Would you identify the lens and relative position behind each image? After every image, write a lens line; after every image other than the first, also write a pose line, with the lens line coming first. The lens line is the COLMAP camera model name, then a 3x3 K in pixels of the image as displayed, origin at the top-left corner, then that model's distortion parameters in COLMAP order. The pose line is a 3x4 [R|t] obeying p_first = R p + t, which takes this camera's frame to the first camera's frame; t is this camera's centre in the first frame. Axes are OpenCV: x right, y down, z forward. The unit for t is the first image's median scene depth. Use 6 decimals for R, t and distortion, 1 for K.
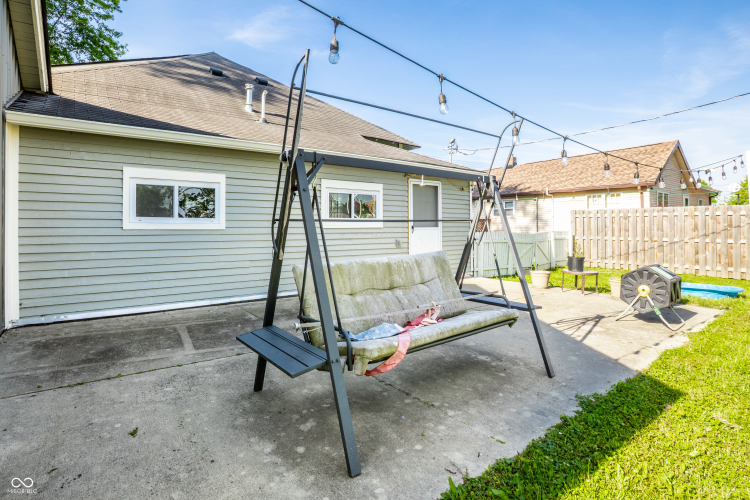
lens RADIAL K [[374.7, 0, 375.2], [0, 374.7, 231.6], [0, 0, 1]] dist [-0.166105, 0.087642]
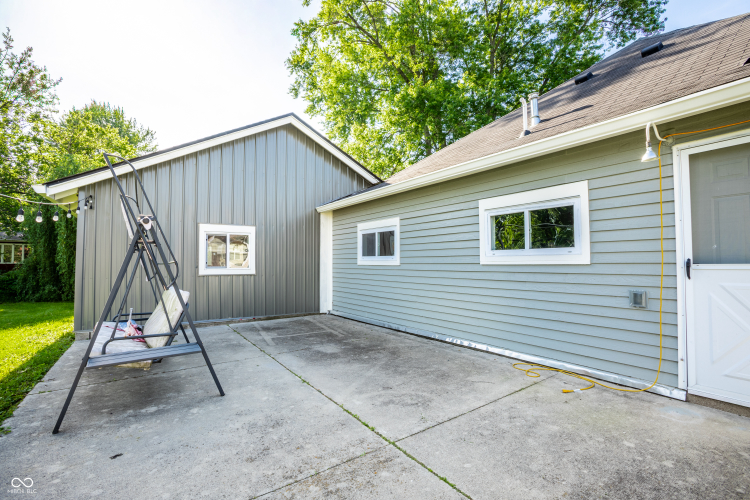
lens RADIAL K [[351.3, 0, 367.2], [0, 351.3, 255.0], [0, 0, 1]] dist [-0.069891, 0.028019]
pose [[-0.067026, -0.009207, -0.997709, 1.012884], [0.005514, 0.999939, -0.009598, -0.040869], [0.997736, -0.006145, -0.066971, 1.430227]]
